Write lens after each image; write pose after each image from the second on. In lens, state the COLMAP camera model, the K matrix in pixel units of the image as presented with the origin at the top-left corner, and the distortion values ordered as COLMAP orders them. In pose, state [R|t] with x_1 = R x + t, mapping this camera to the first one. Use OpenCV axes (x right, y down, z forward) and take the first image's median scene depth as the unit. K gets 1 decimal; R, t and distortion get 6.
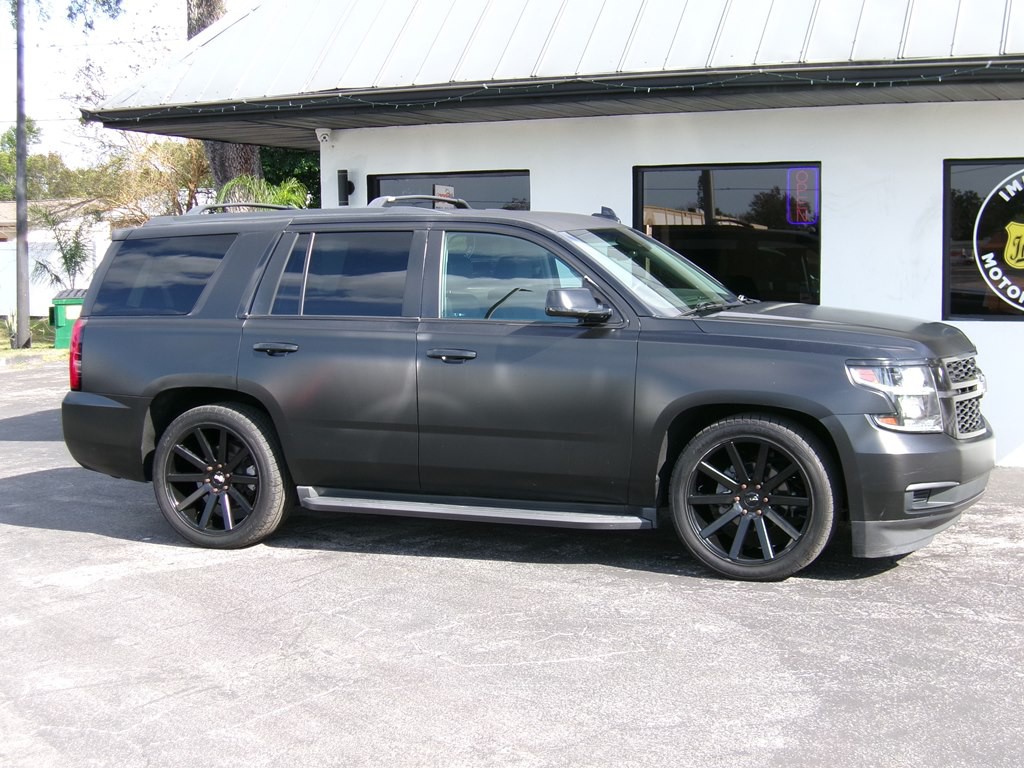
lens RADIAL K [[1578.3, 0, 513.6], [0, 1578.3, 374.7], [0, 0, 1]] dist [-0.112917, 0.000000]
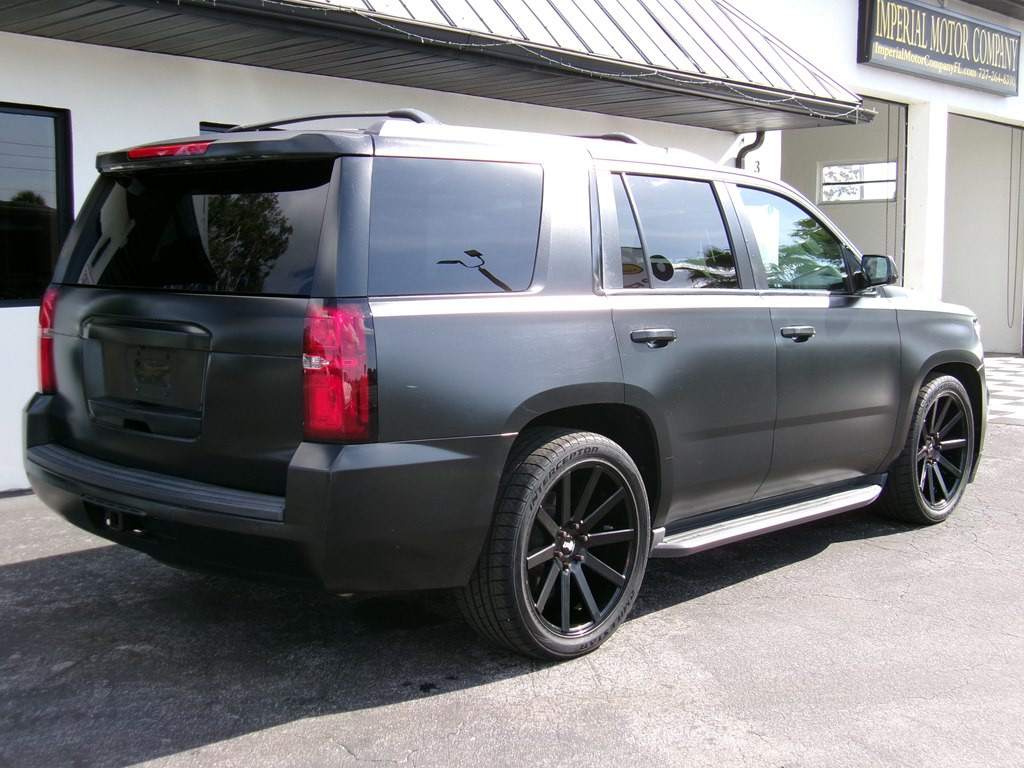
lens RADIAL K [[1253.2, 0, 508.0], [0, 1253.2, 381.6], [0, 0, 1]] dist [-0.003456, 0.000000]
pose [[0.351344, -0.075855, 0.933168, -0.679203], [0.063036, 0.996367, 0.057259, -0.032377], [-0.934122, 0.038706, 0.354850, 0.851434]]
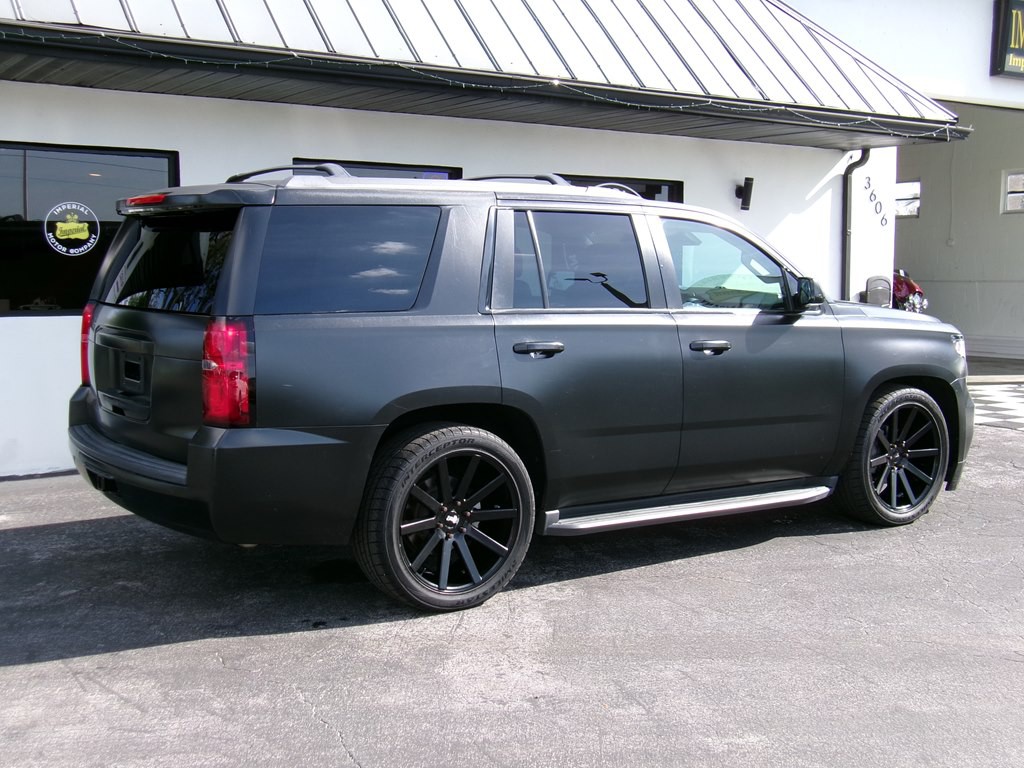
lens RADIAL K [[1253.2, 0, 508.1], [0, 1253.2, 381.7], [0, 0, 1]] dist [-0.003456, 0.000000]
pose [[0.542080, -0.063678, 0.837911, -0.701356], [0.051130, 0.997777, 0.042749, -0.028171], [-0.838770, 0.019669, 0.544130, 0.645509]]
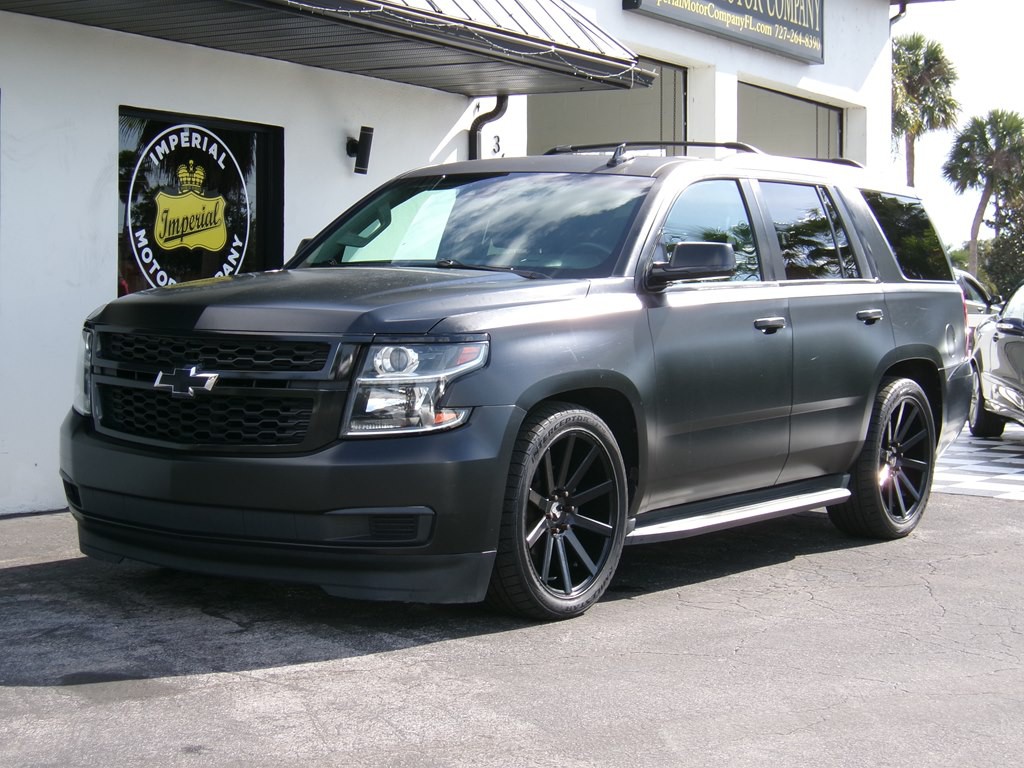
lens RADIAL K [[1947.0, 0, 508.5], [0, 1947.0, 377.9], [0, 0, 1]] dist [-0.104292, 0.000000]
pose [[0.129172, -0.022685, 0.991363, -0.825532], [0.063147, 0.997897, 0.014606, -0.006333], [-0.989610, 0.060715, 0.130333, 0.875506]]
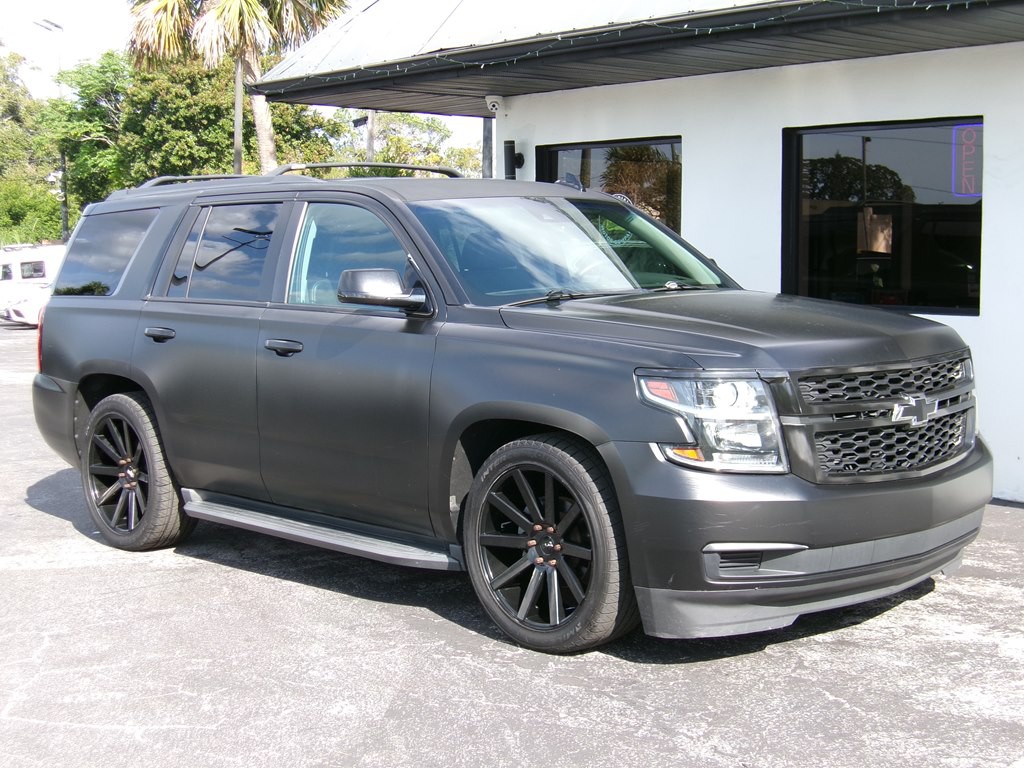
lens RADIAL K [[1578.3, 0, 521.1], [0, 1578.3, 383.6], [0, 0, 1]] dist [-0.112917, 0.000000]
pose [[0.915270, 0.038686, -0.400980, 0.394148], [-0.033512, 0.999240, 0.019910, -0.013065], [0.401446, -0.004786, 0.915870, 0.255352]]
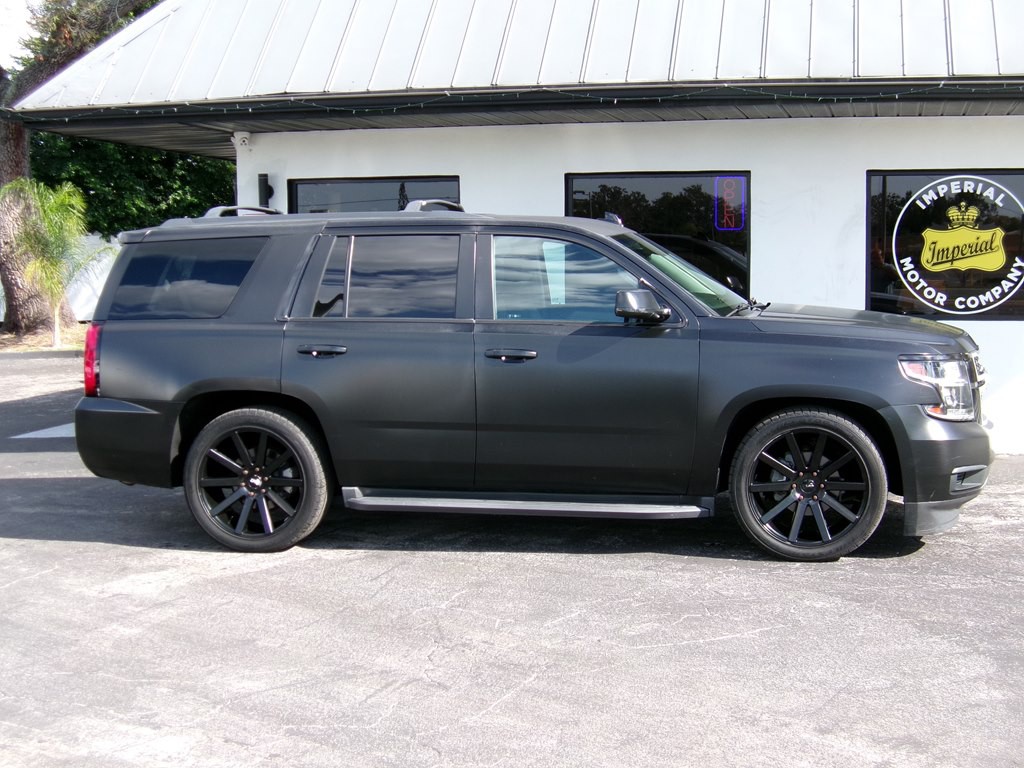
lens RADIAL K [[1578.3, 0, 508.6], [0, 1578.3, 382.7], [0, 0, 1]] dist [-0.112917, 0.000000]
pose [[0.980088, -0.014278, 0.198051, -0.230364], [0.014061, 0.999898, 0.002504, 0.002845], [-0.198066, 0.000330, 0.980189, -0.010680]]
